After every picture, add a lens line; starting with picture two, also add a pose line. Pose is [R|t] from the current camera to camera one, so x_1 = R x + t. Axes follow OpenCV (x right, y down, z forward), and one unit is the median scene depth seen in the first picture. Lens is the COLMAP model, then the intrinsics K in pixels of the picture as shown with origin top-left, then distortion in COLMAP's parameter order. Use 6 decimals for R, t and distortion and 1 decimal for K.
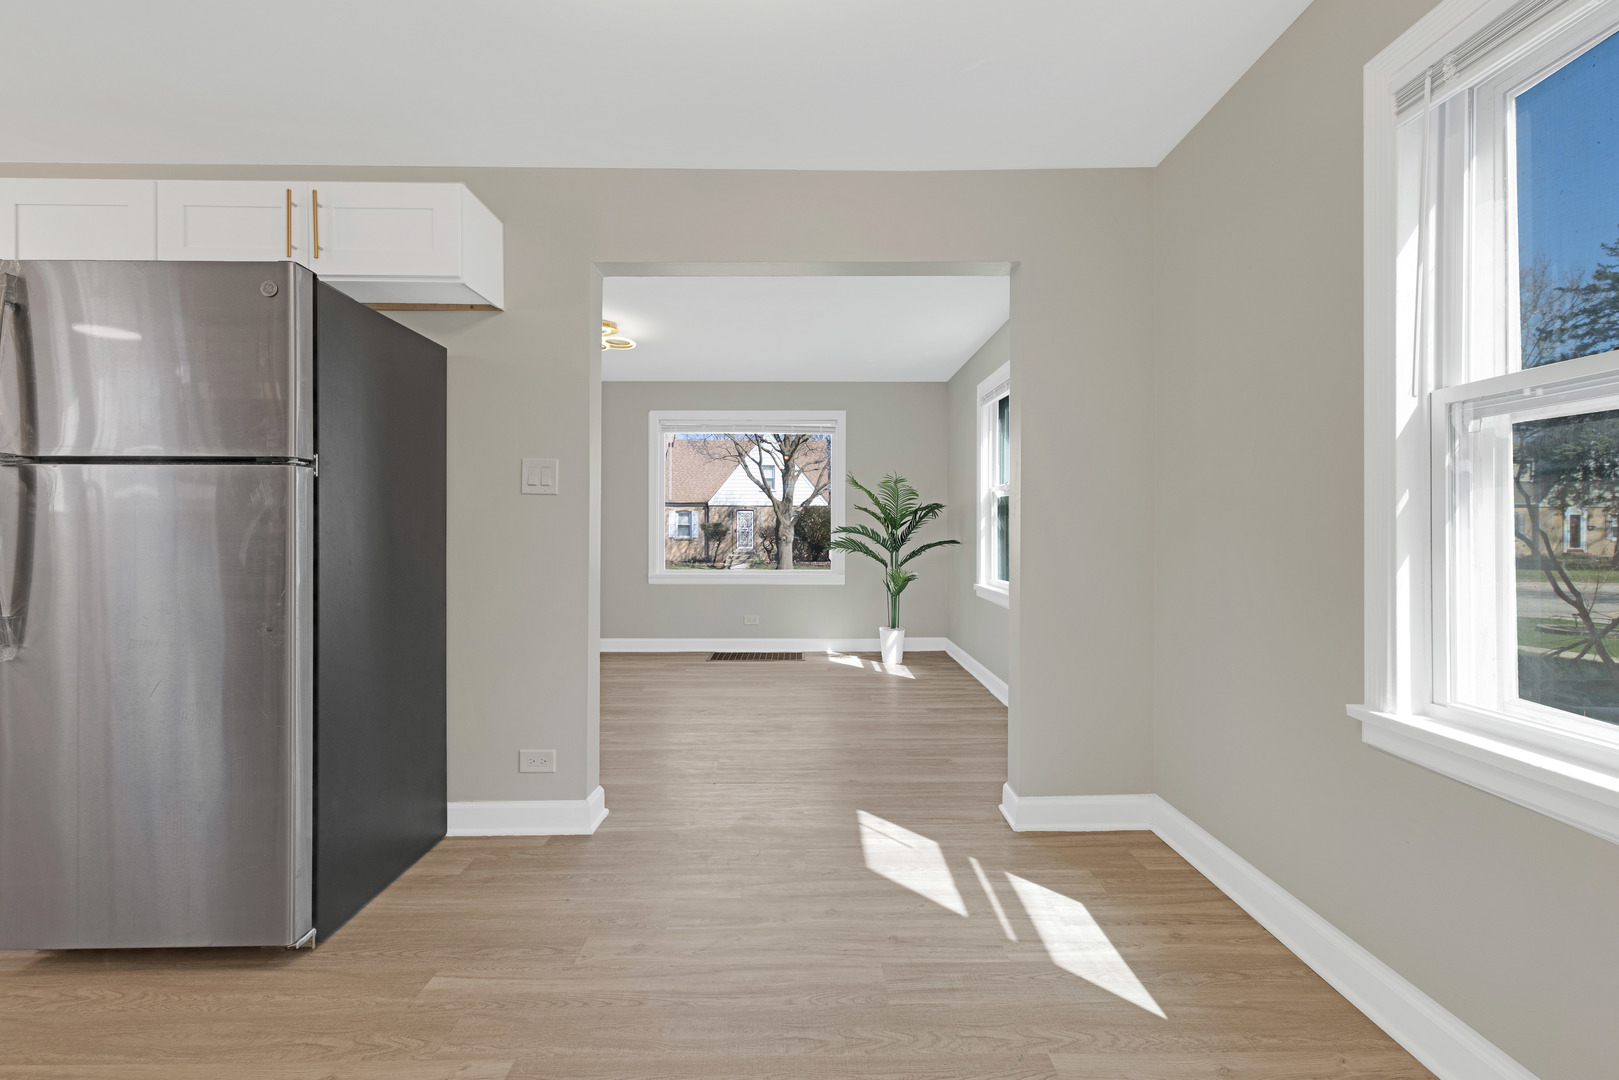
lens RADIAL K [[705.2, 0, 810.0], [0, 705.2, 536.3], [0, 0, 1]] dist [-0.000001, 0.001922]
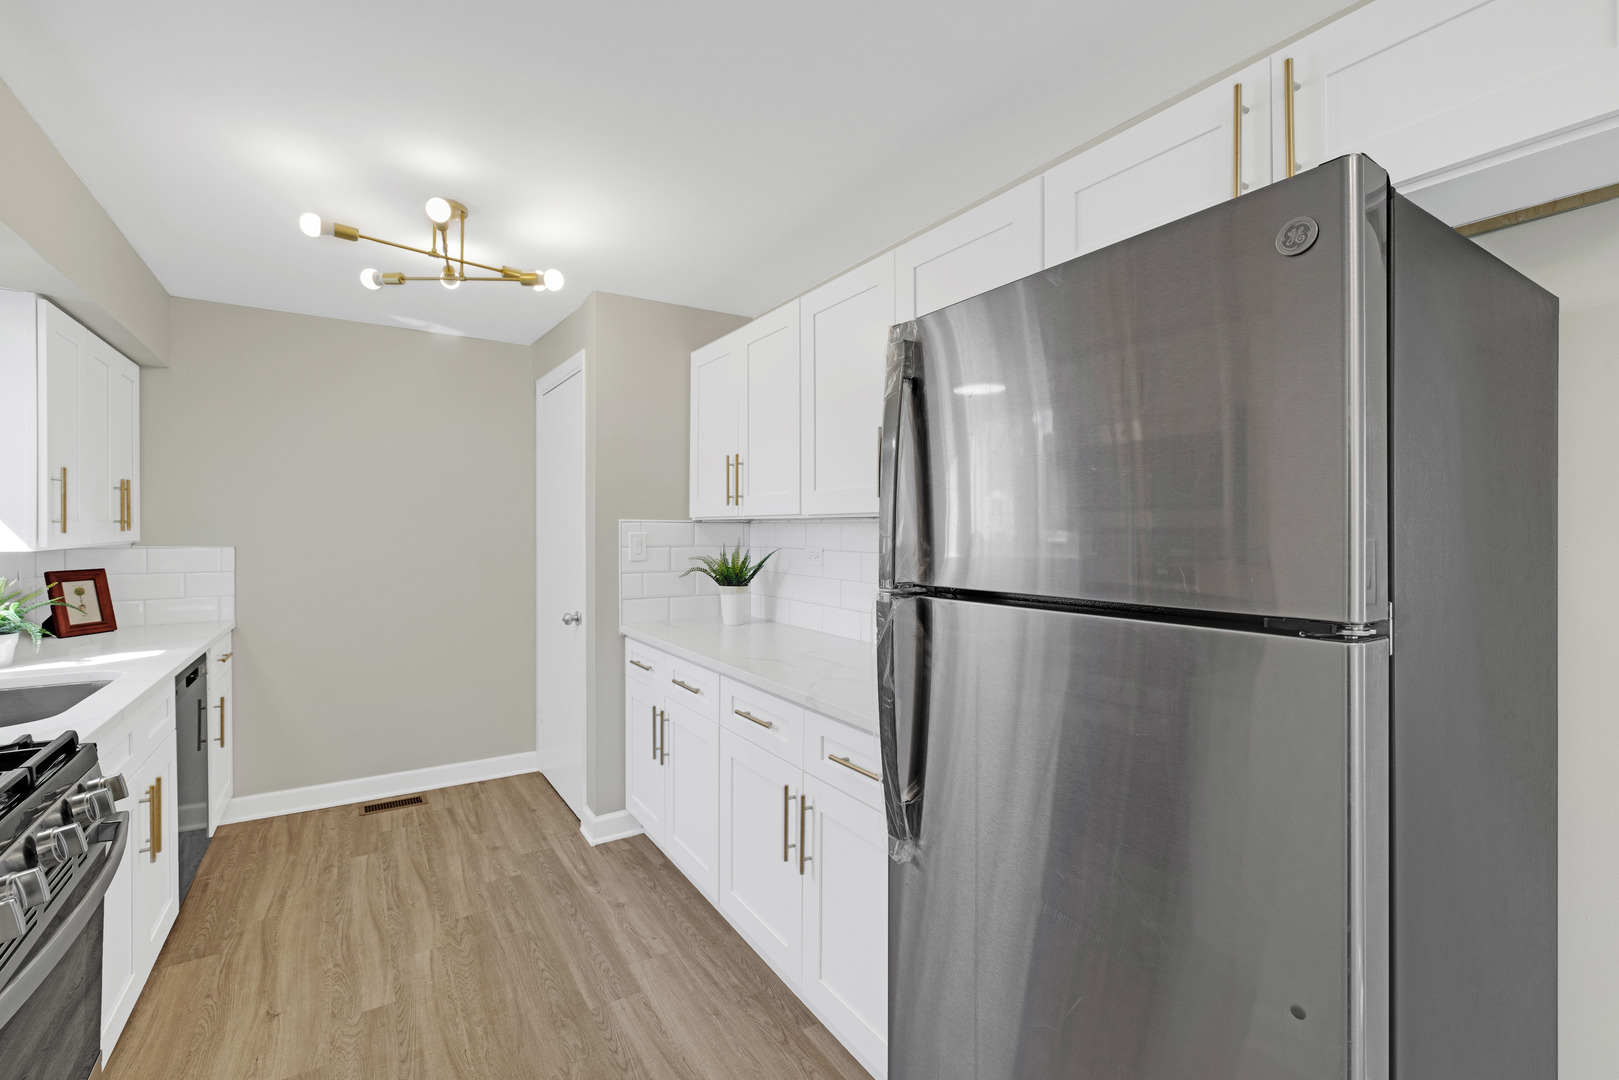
lens RADIAL K [[705.2, 0, 801.7], [0, 705.2, 527.0], [0, 0, 1]] dist [-0.000001, 0.001922]
pose [[0.532948, -0.007181, -0.846117, -0.562759], [-0.000975, 0.999958, -0.009100, -0.166944], [0.846147, 0.005675, 0.532919, 0.510168]]
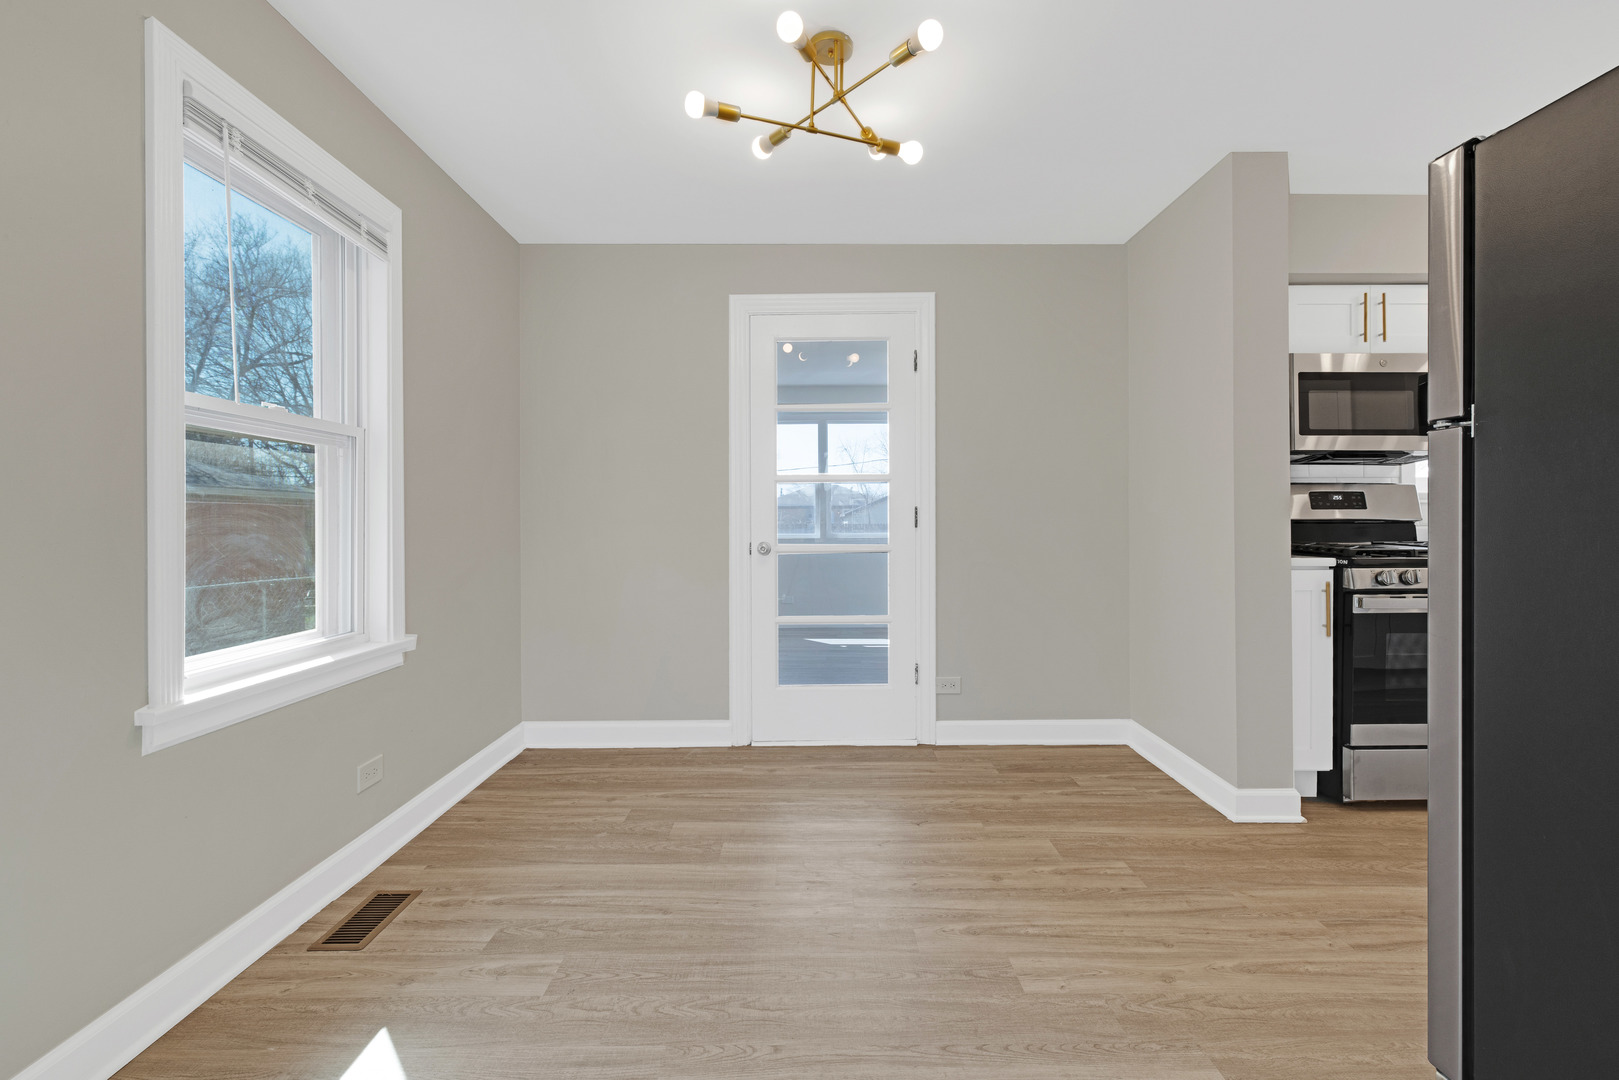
lens RADIAL K [[705.2, 0, 822.6], [0, 705.2, 524.6], [0, 0, 1]] dist [-0.000001, 0.001922]
pose [[-0.999966, 0.001168, -0.008169, -0.074616], [0.001119, 0.999981, 0.006004, -0.004752], [0.008175, 0.005995, -0.999949, 1.753139]]
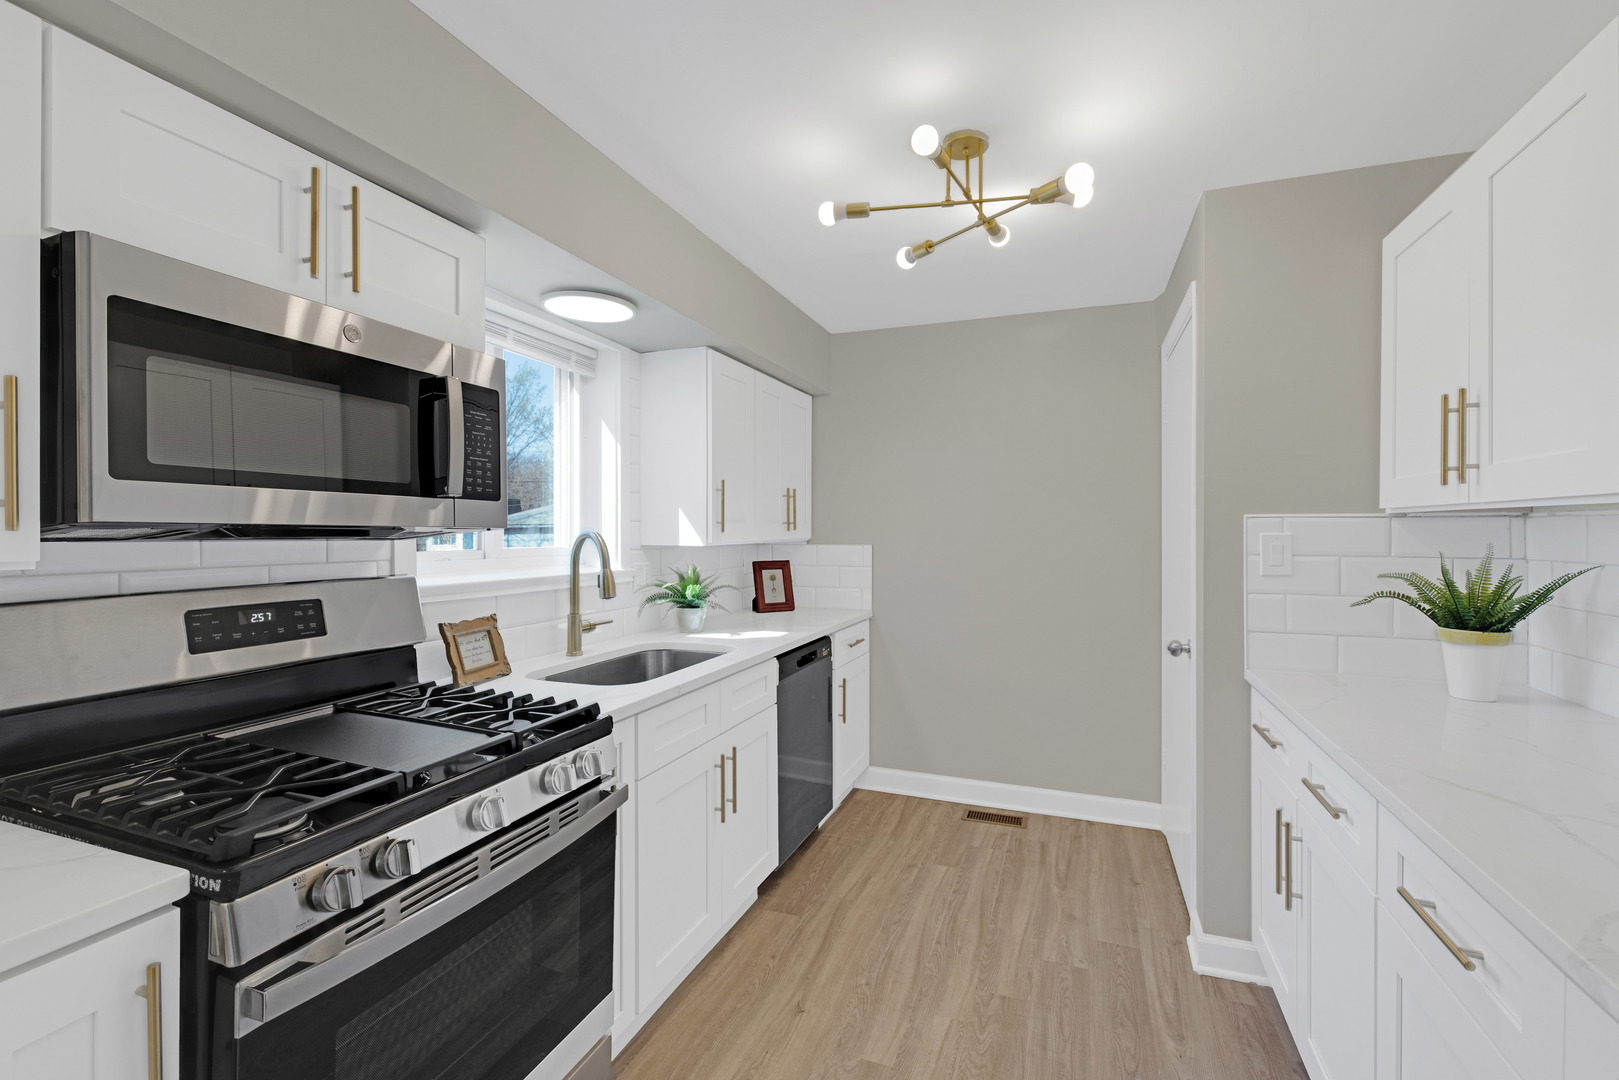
lens RADIAL K [[705.2, 0, 806.6], [0, 705.2, 530.1], [0, 0, 1]] dist [-0.000001, 0.001922]
pose [[-0.365886, -0.004967, -0.930646, -0.901802], [-0.005089, 0.999981, -0.003336, -0.166048], [0.930646, 0.003516, -0.365905, 0.813350]]
